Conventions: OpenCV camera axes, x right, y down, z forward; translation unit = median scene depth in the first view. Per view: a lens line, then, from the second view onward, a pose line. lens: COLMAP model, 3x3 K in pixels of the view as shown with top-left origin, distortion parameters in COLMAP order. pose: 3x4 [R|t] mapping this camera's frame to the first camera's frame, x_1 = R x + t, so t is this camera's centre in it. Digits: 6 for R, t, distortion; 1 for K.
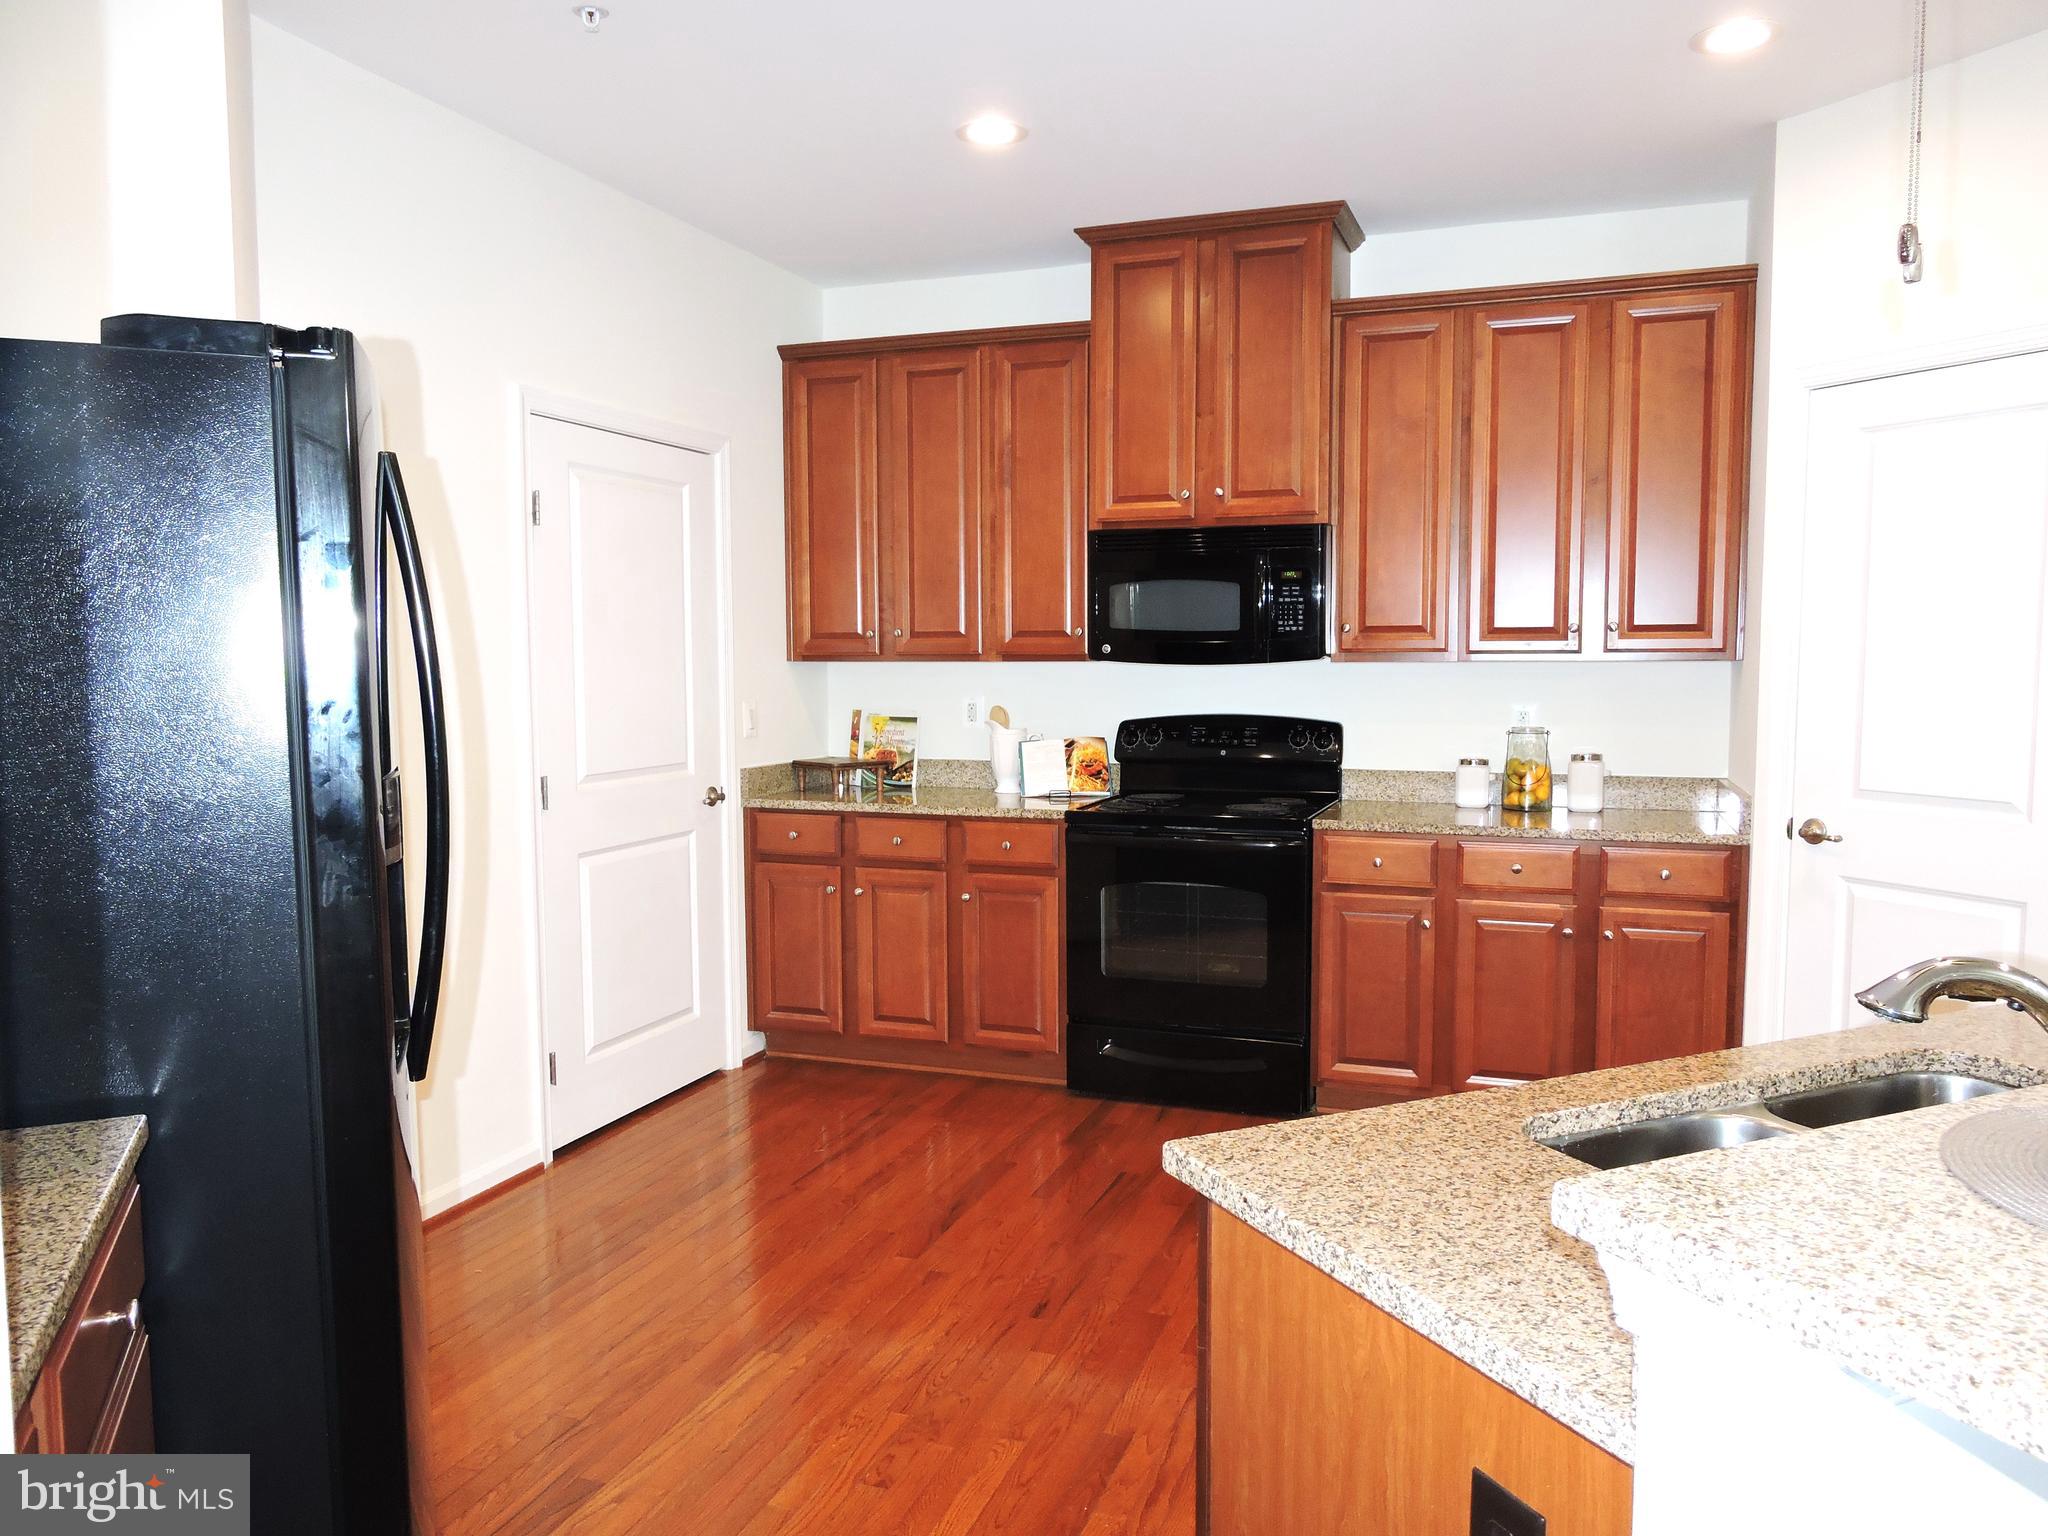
lens RADIAL K [[1460.3, 0, 1027.8], [0, 1460.3, 768.8], [0, 0, 1]] dist [-0.006454, 0.010258]
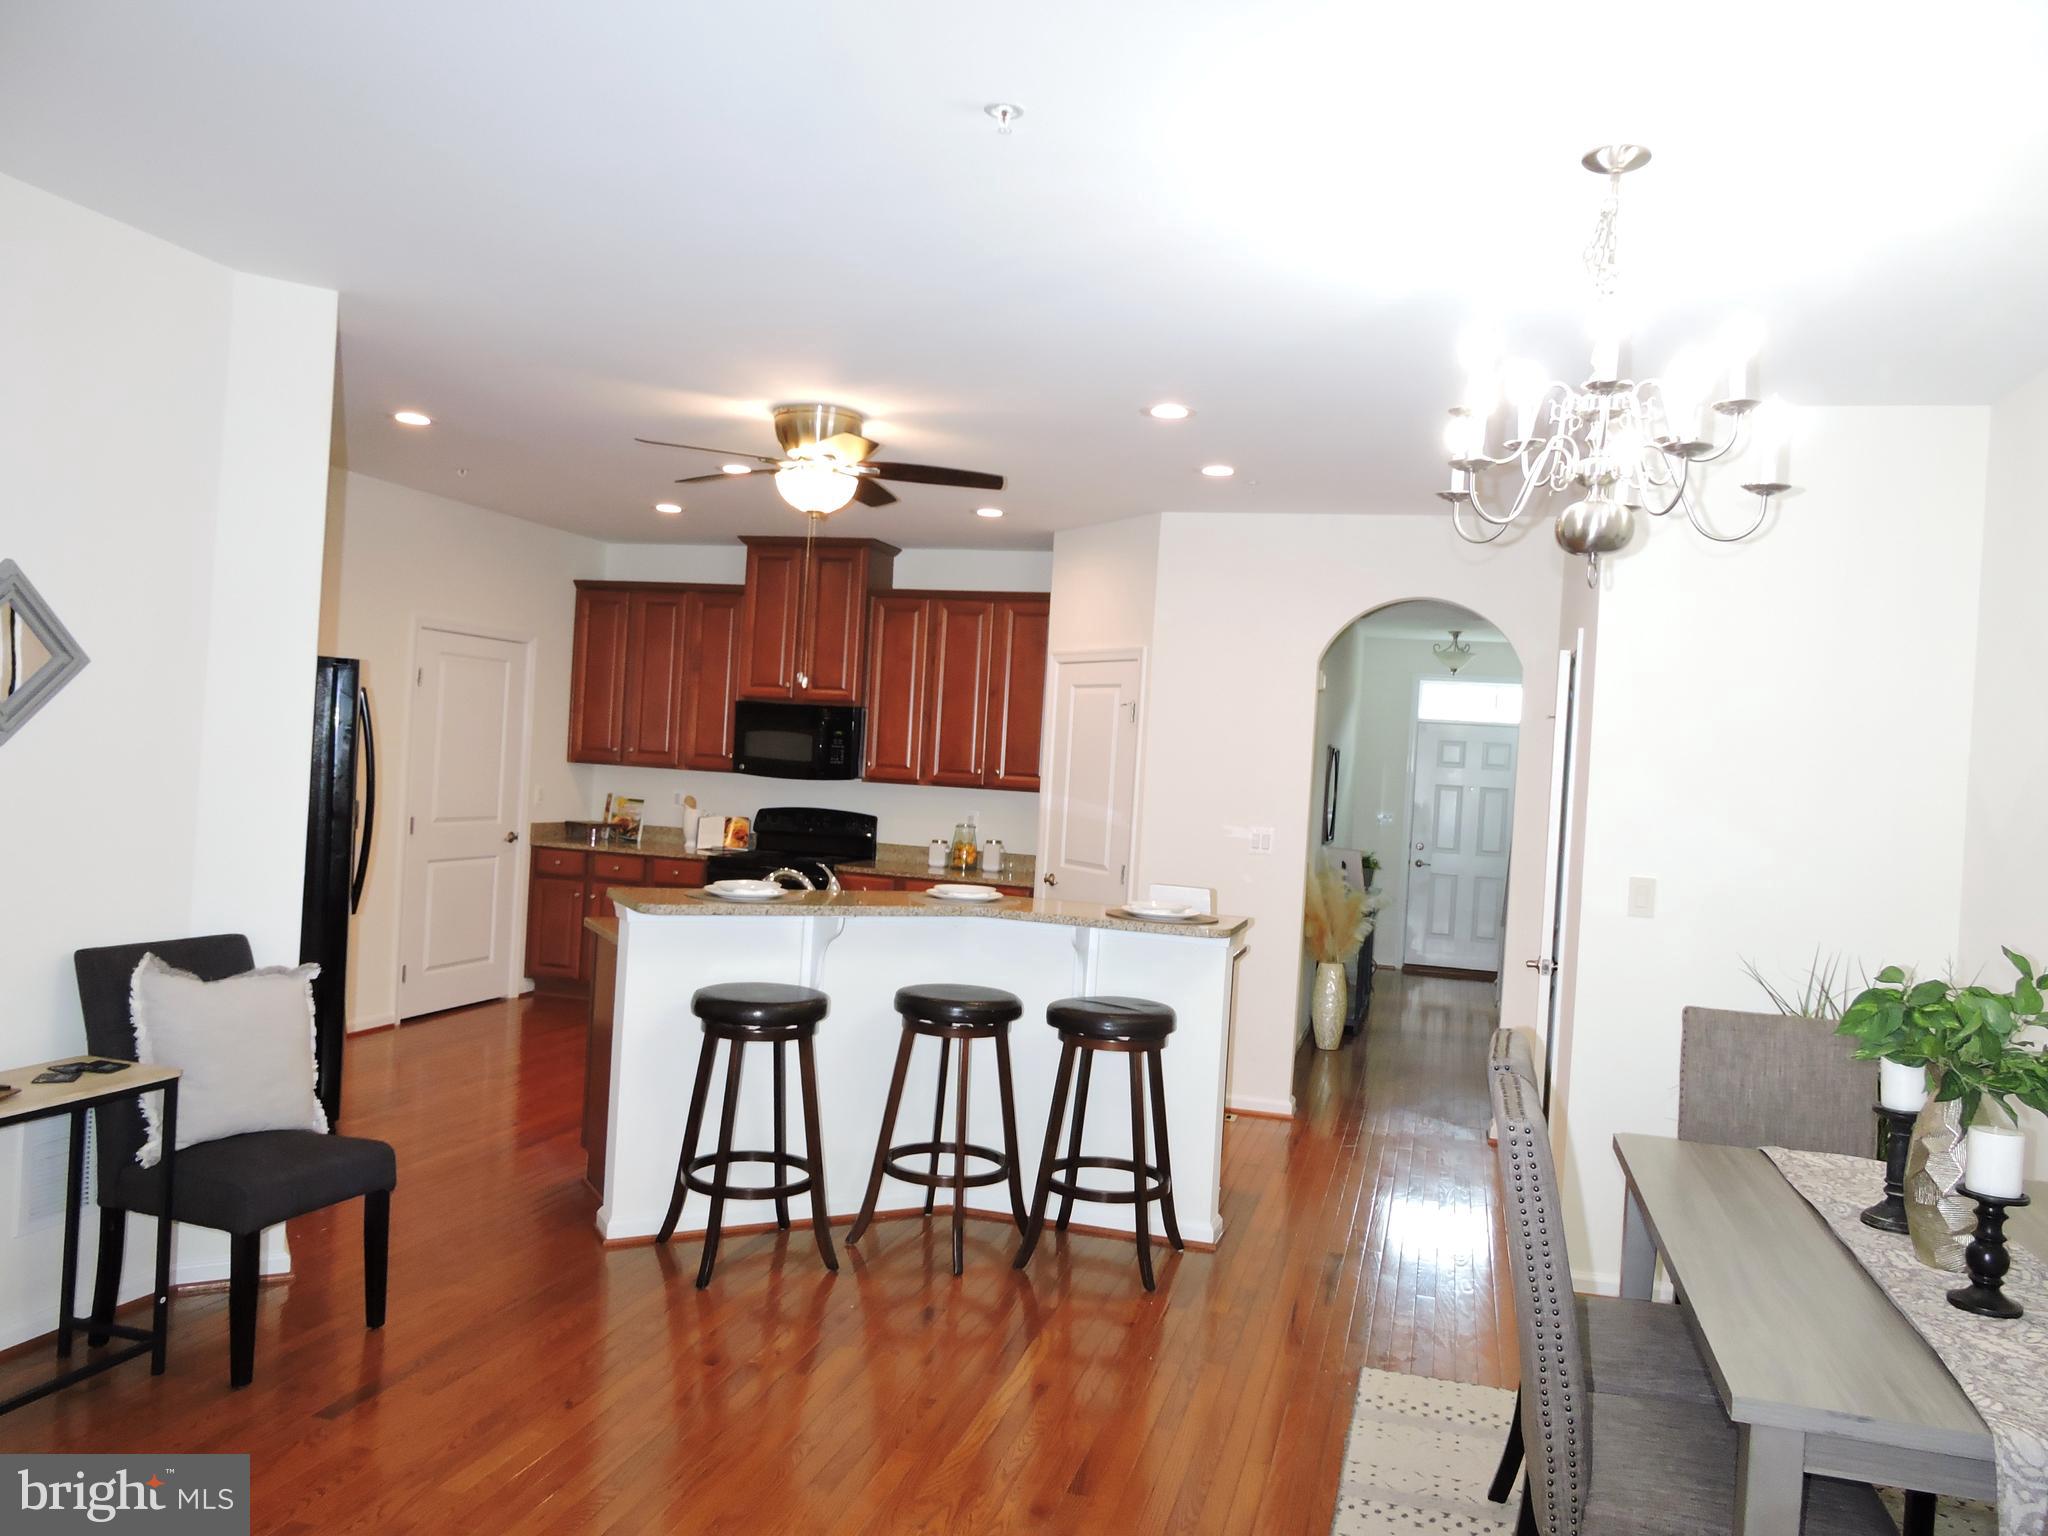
lens RADIAL K [[1460.3, 0, 1020.9], [0, 1460.3, 771.1], [0, 0, 1]] dist [-0.006454, 0.010258]
pose [[0.996080, 0.061245, 0.063830, 0.263049], [-0.056575, 0.995758, -0.072567, 0.031232], [-0.068004, 0.068671, 0.995319, -0.750654]]
